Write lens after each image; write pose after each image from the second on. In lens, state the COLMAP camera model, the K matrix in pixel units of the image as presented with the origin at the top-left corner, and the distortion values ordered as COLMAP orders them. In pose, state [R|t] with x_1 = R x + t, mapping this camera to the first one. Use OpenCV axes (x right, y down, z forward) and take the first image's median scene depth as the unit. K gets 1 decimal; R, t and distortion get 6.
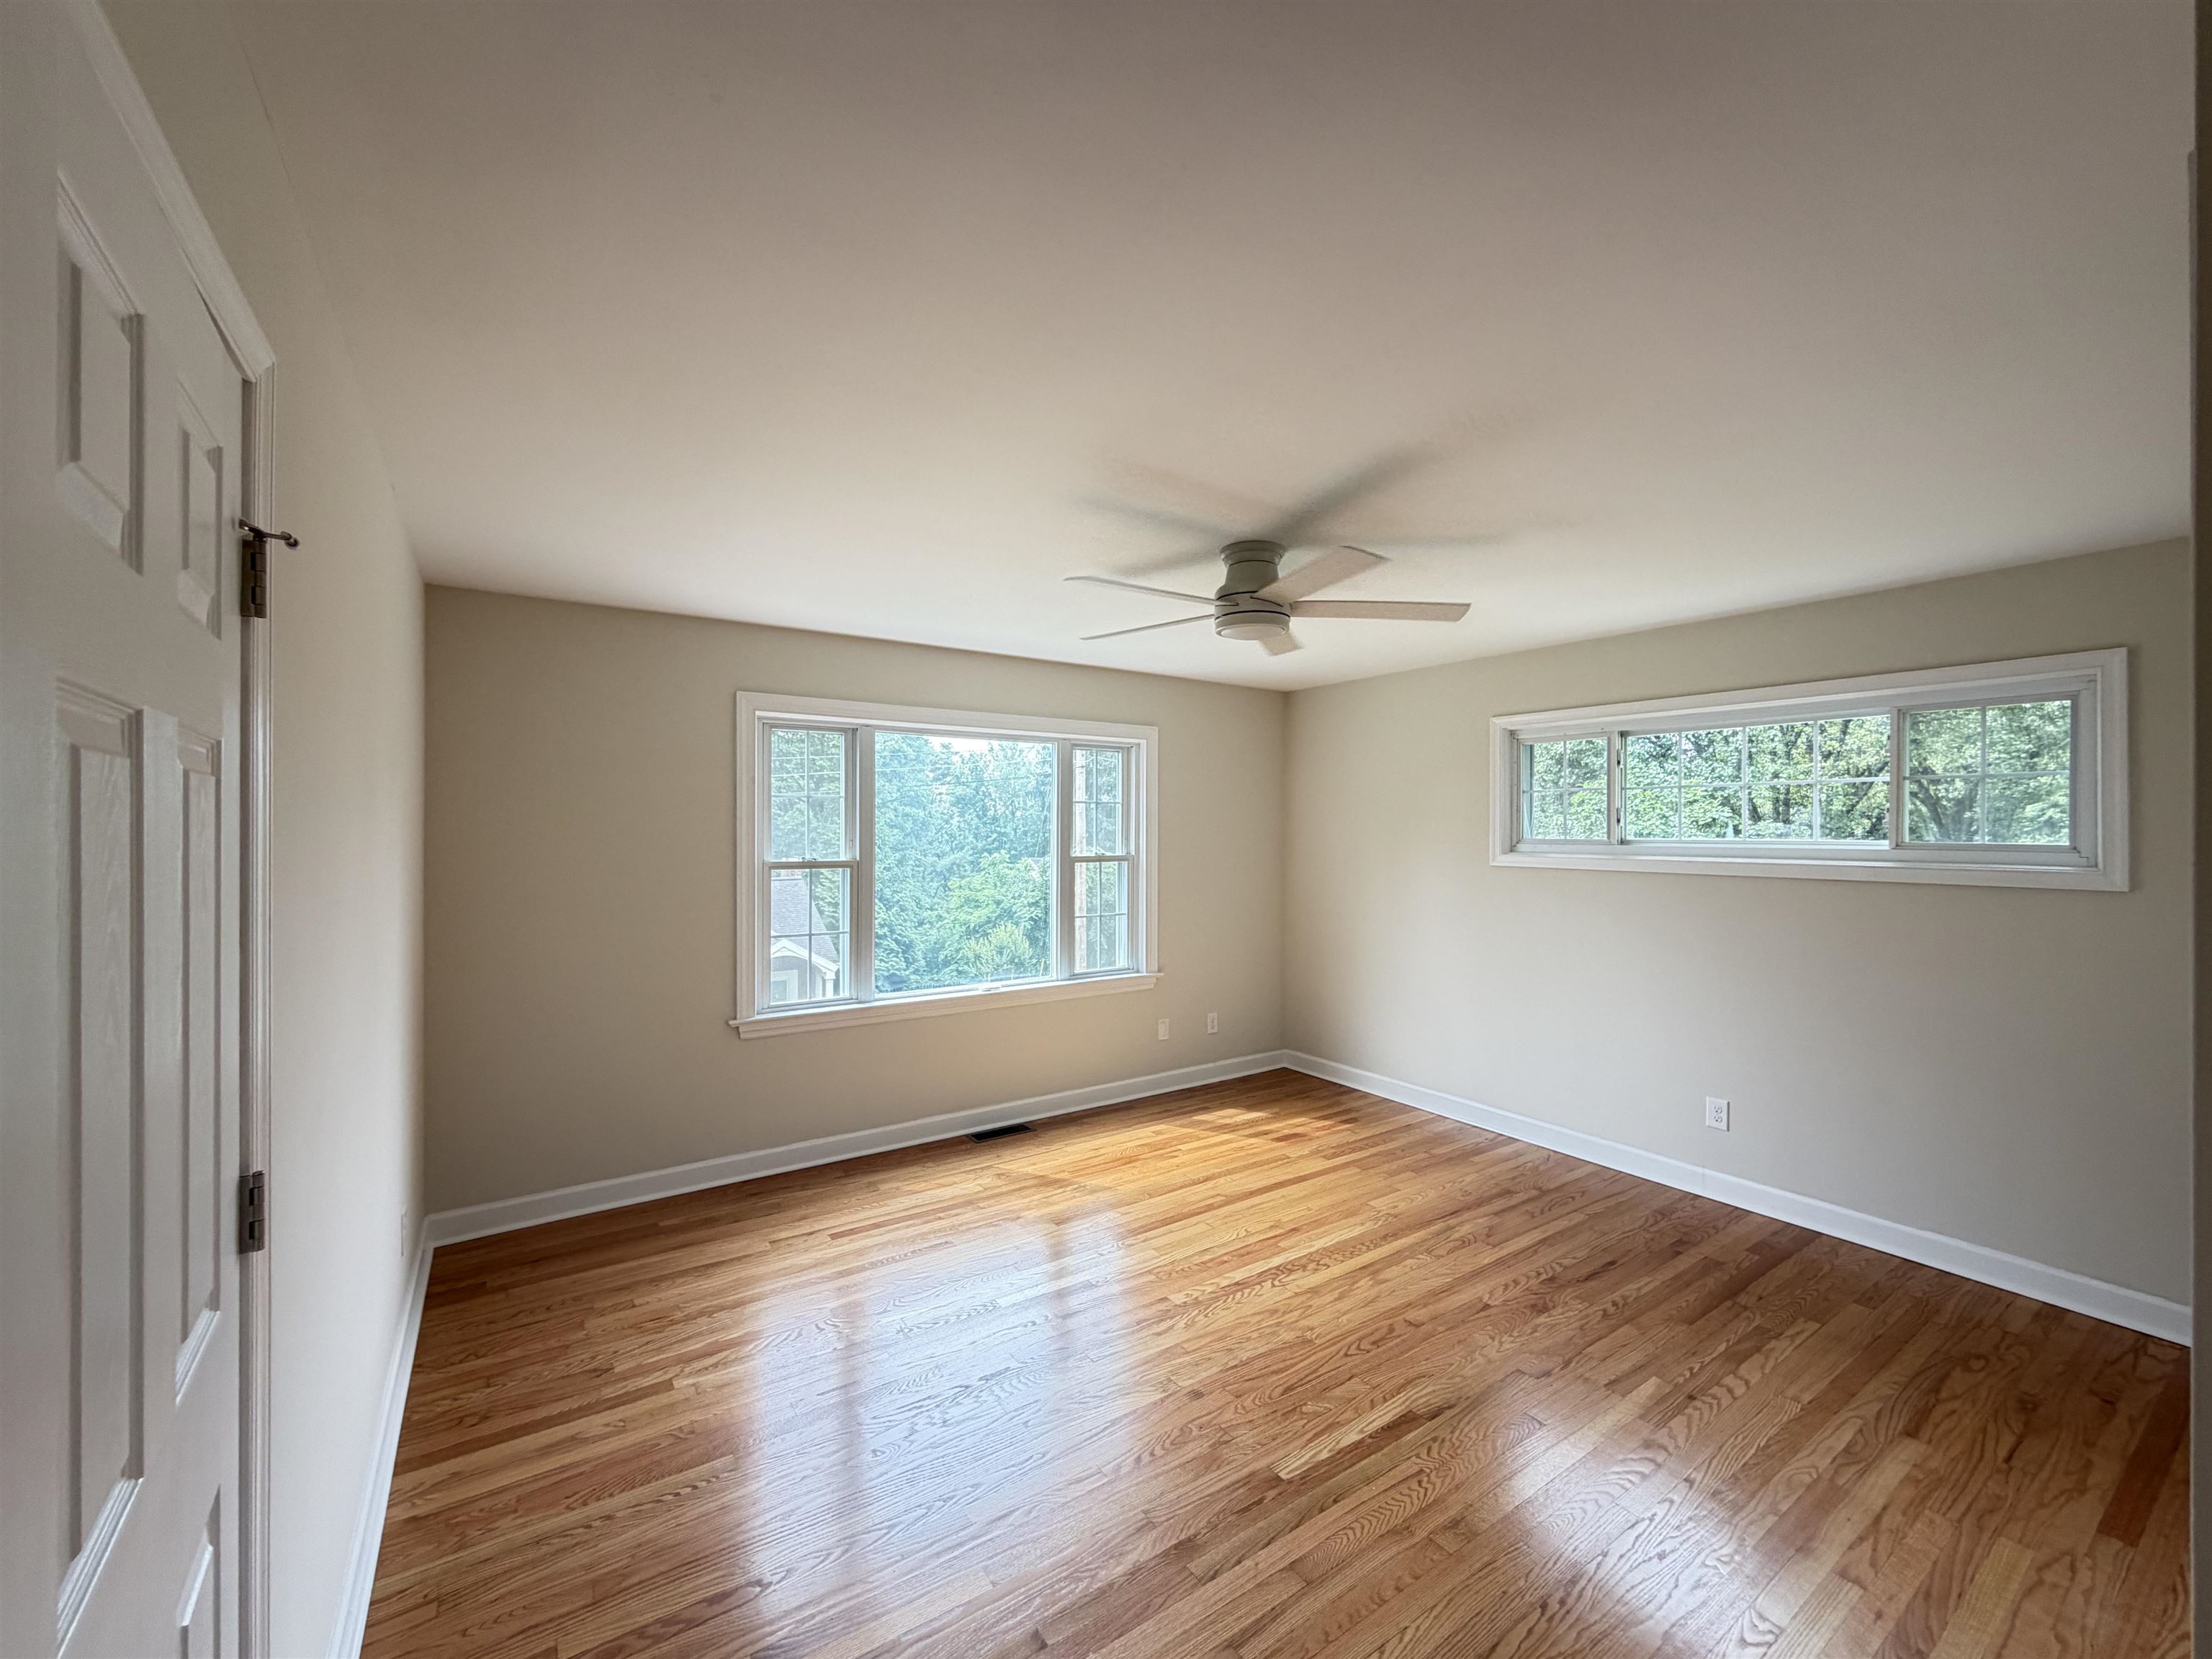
lens RADIAL K [[887.2, 0, 1106.4], [0, 887.2, 827.2], [0, 0, 1]] dist [0.000844, 0.000546]
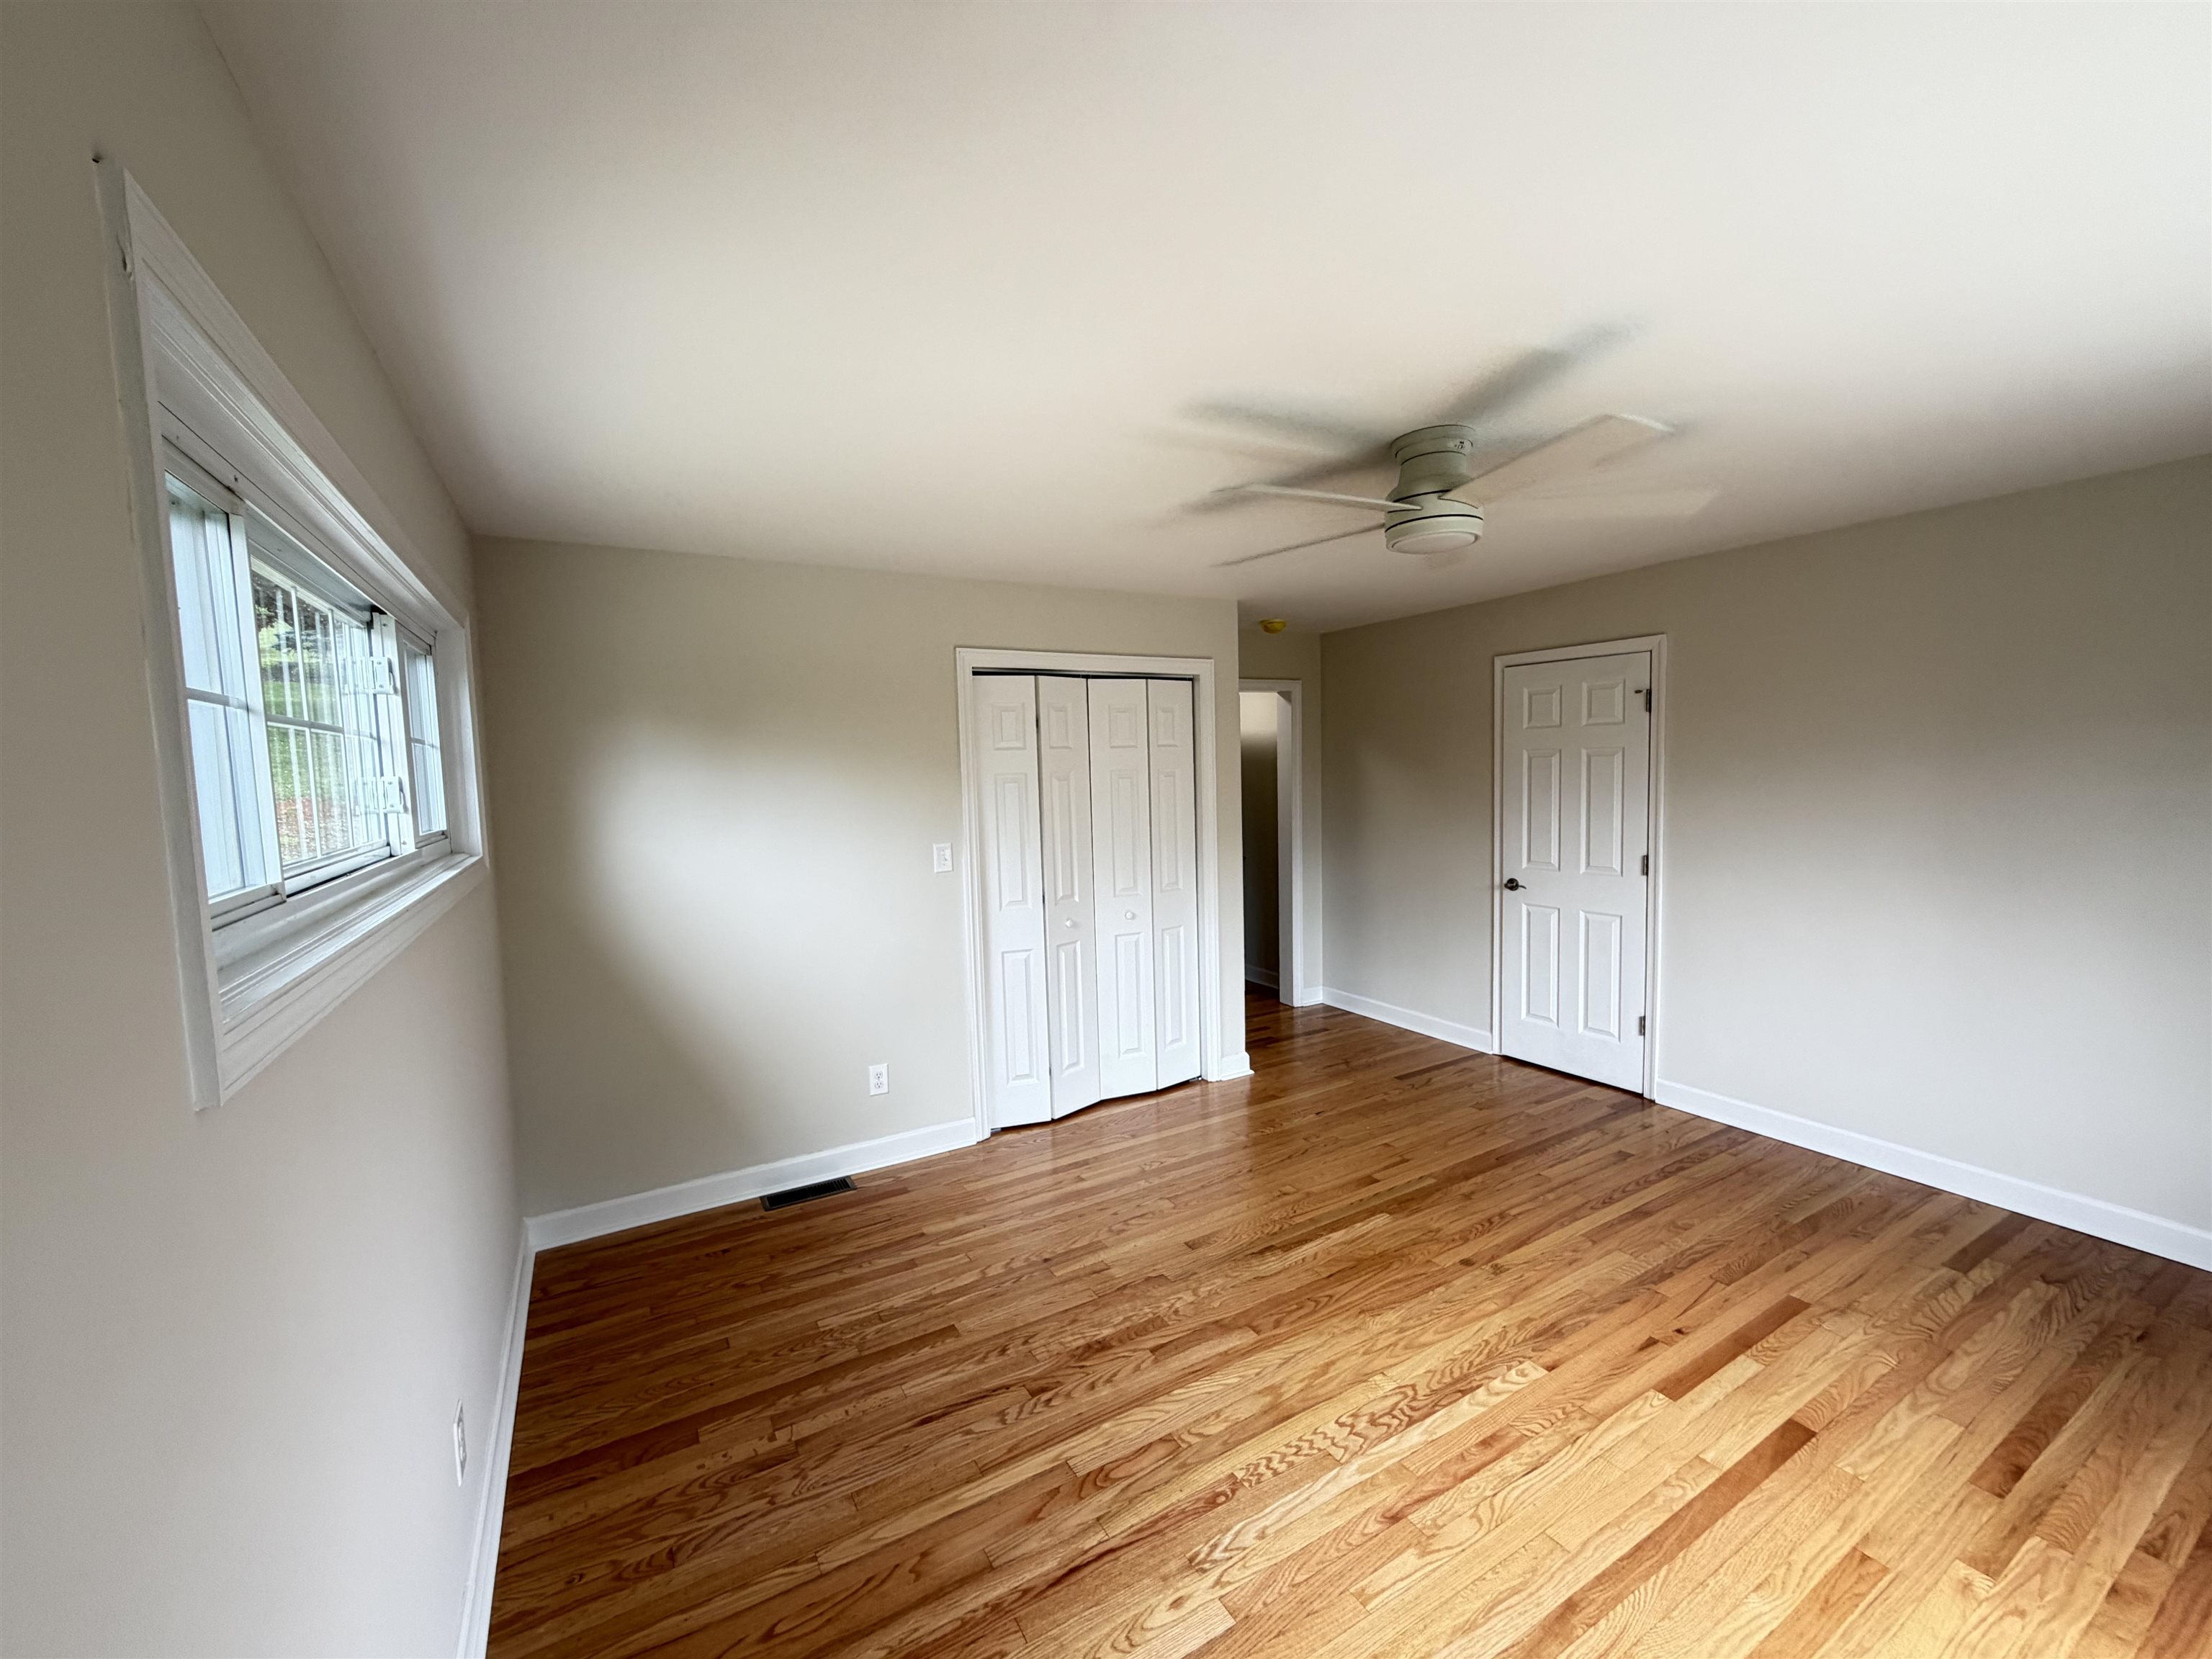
lens RADIAL K [[887.2, 0, 1106.6], [0, 887.2, 831.0], [0, 0, 1]] dist [0.000844, 0.000546]
pose [[-0.997304, 0.019972, 0.070615, 0.405603], [0.025361, 0.996765, 0.076263, -0.026364], [-0.068864, 0.077848, -0.994584, 1.816765]]
